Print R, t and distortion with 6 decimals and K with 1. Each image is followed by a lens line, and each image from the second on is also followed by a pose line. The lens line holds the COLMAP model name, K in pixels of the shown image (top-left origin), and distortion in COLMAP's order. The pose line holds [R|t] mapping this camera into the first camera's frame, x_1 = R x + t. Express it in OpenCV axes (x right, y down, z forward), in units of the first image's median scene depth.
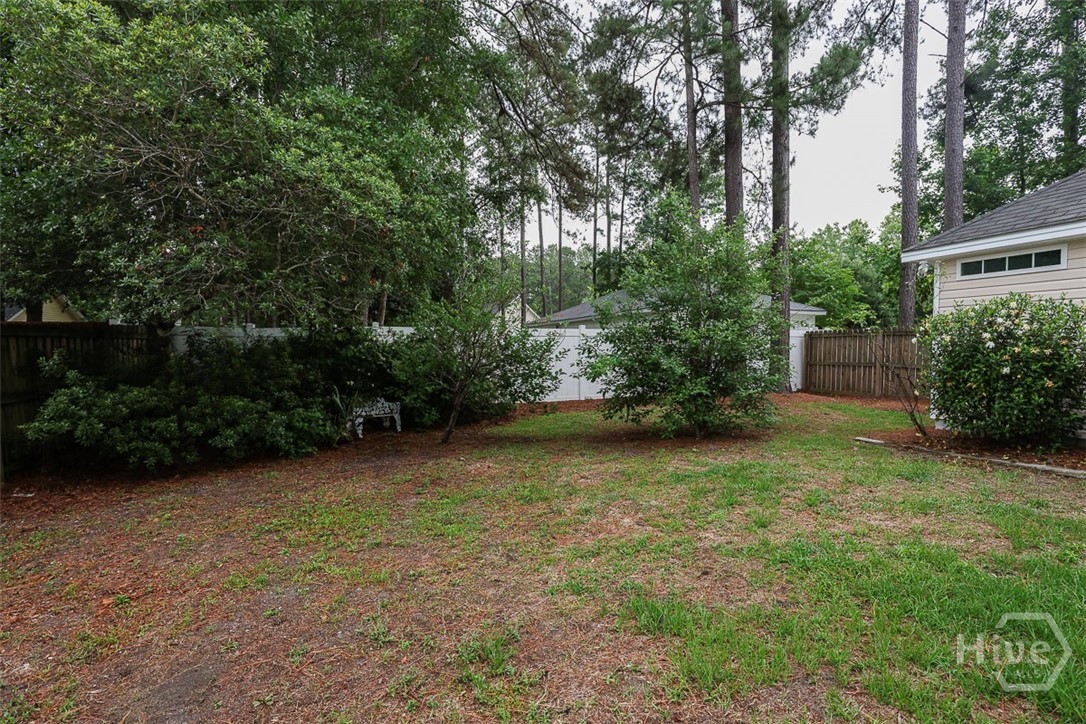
lens RADIAL K [[494.7, 0, 546.5], [0, 494.7, 353.4], [0, 0, 1]] dist [-0.033005, 0.005480]
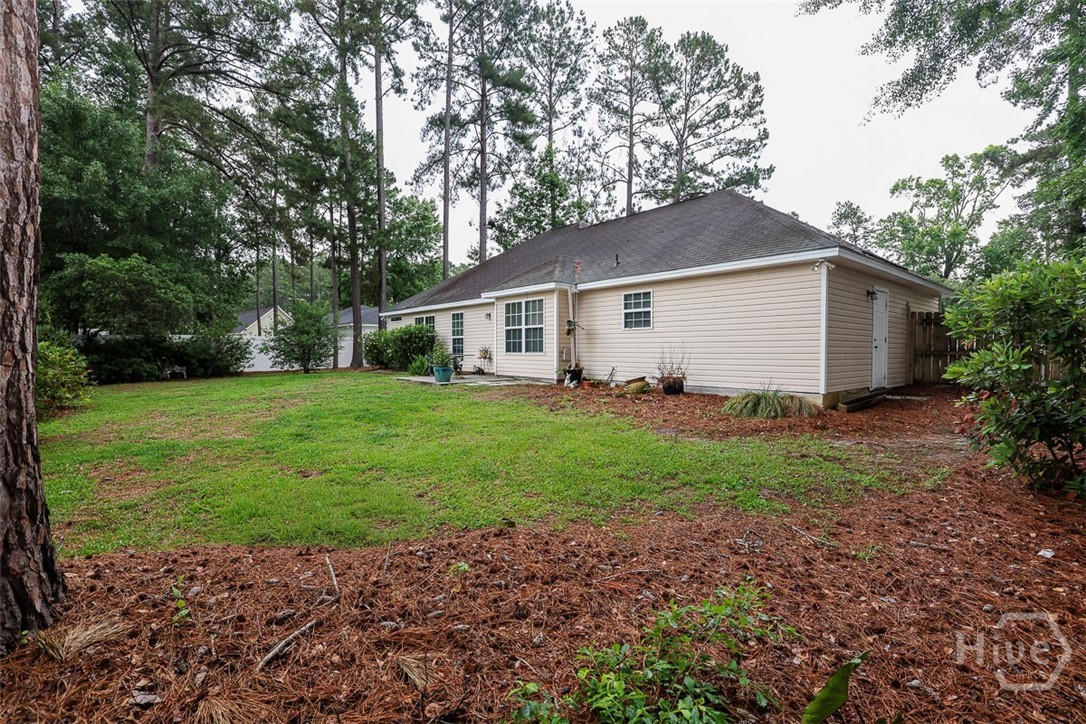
lens RADIAL K [[494.7, 0, 540.5], [0, 494.7, 357.6], [0, 0, 1]] dist [-0.033005, 0.005480]
pose [[0.918251, -0.008596, 0.395905, 0.198066], [0.009987, 0.999949, -0.001453, 0.041282], [-0.395873, 0.005288, 0.918290, -1.045404]]
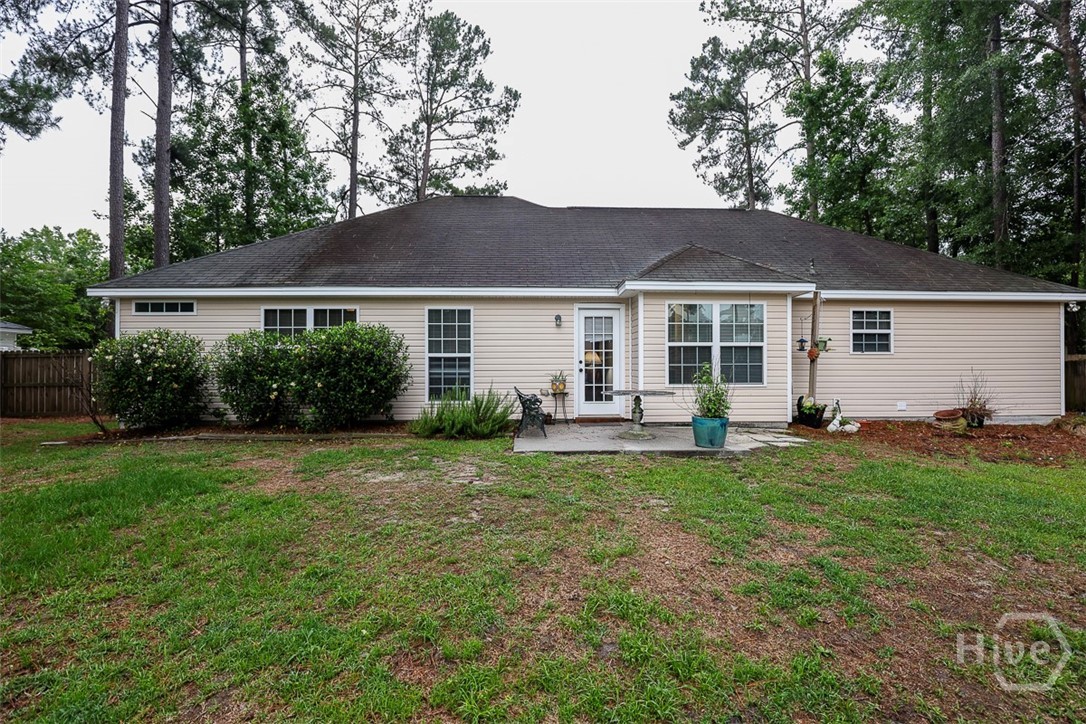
lens RADIAL K [[494.7, 0, 546.5], [0, 494.7, 369.9], [0, 0, 1]] dist [-0.033005, 0.005480]
pose [[0.247955, -0.006902, 0.968747, -0.072102], [0.021568, 0.999766, 0.001602, 0.010181], [-0.968531, 0.020496, 0.248046, -0.191403]]
